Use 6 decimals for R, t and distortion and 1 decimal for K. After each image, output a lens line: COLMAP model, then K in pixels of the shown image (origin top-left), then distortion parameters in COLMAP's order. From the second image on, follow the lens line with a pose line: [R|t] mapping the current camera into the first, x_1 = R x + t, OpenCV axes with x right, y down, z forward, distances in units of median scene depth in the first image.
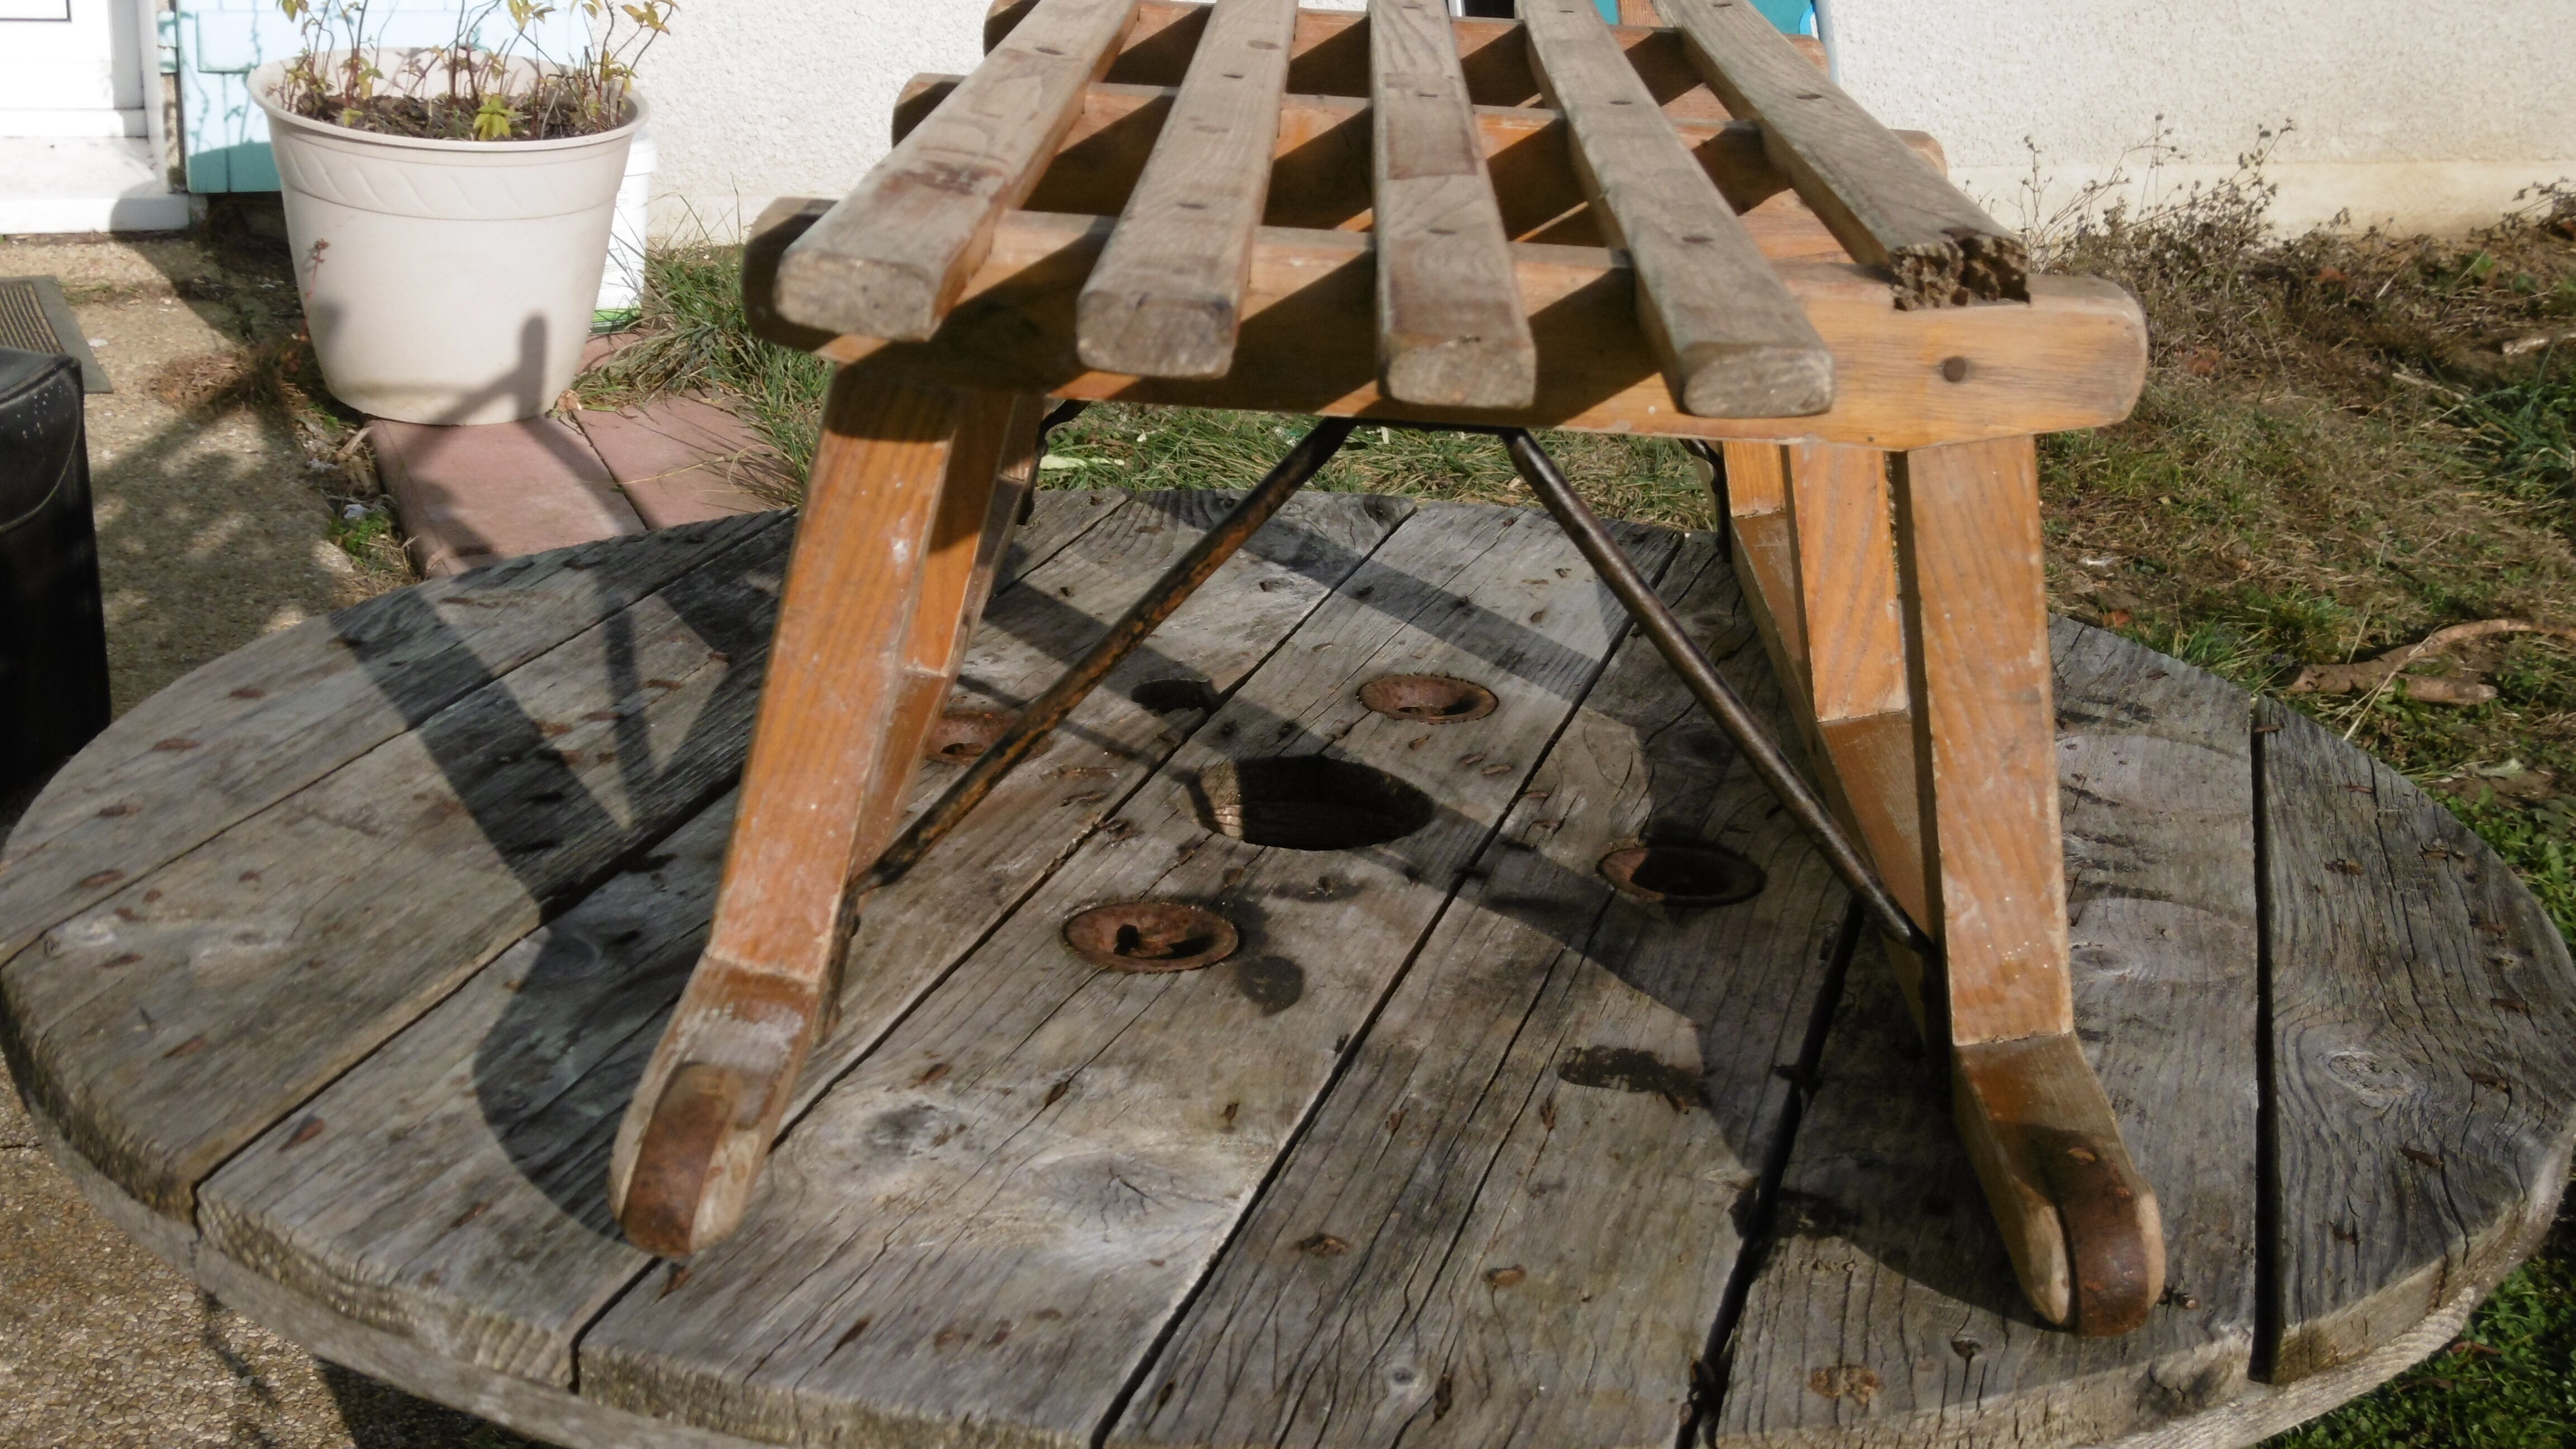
lens RADIAL K [[3512.5, 0, 1289.1], [0, 3512.5, 725.2], [0, 0, 1]] dist [-0.049824, 0.000000]
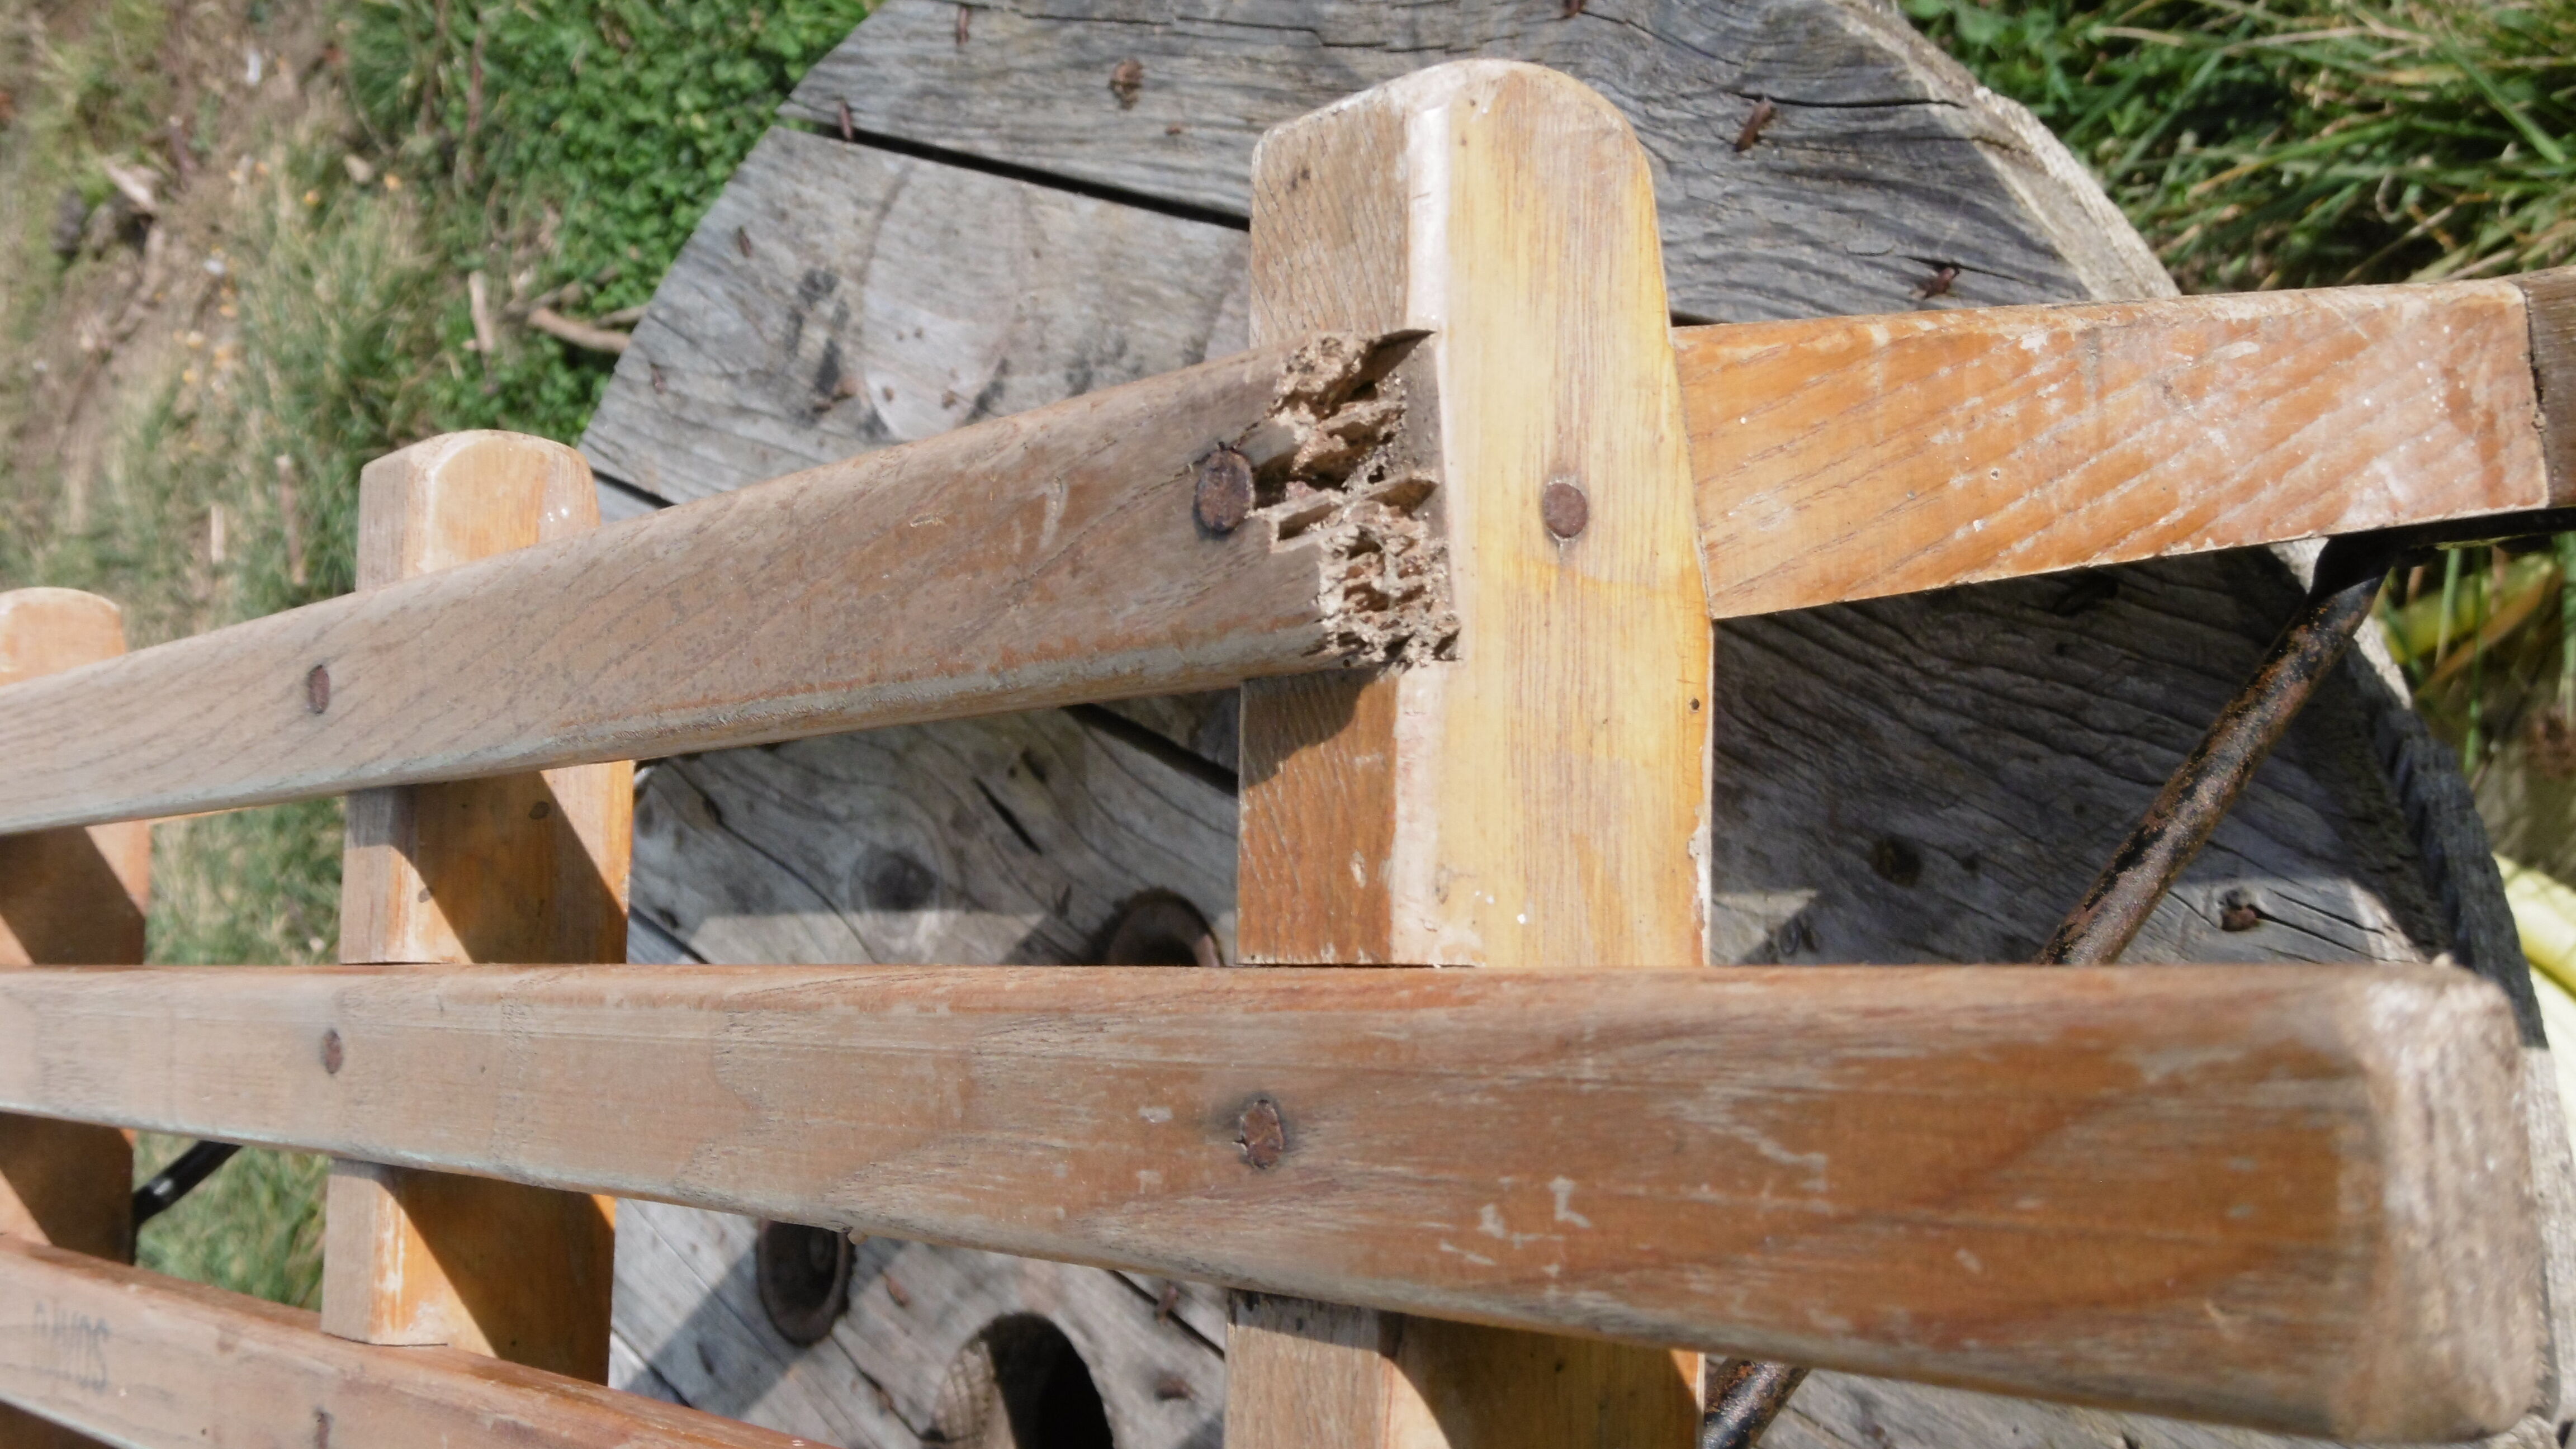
lens RADIAL K [[3512.5, 0, 1286.7], [0, 3512.5, 726.4], [0, 0, 1]] dist [-0.049824, 0.000000]
pose [[0.007843, -0.999787, 0.019097, 0.143201], [0.957881, 0.012994, 0.286870, -0.131960], [-0.287057, 0.016042, 0.957779, 0.262675]]
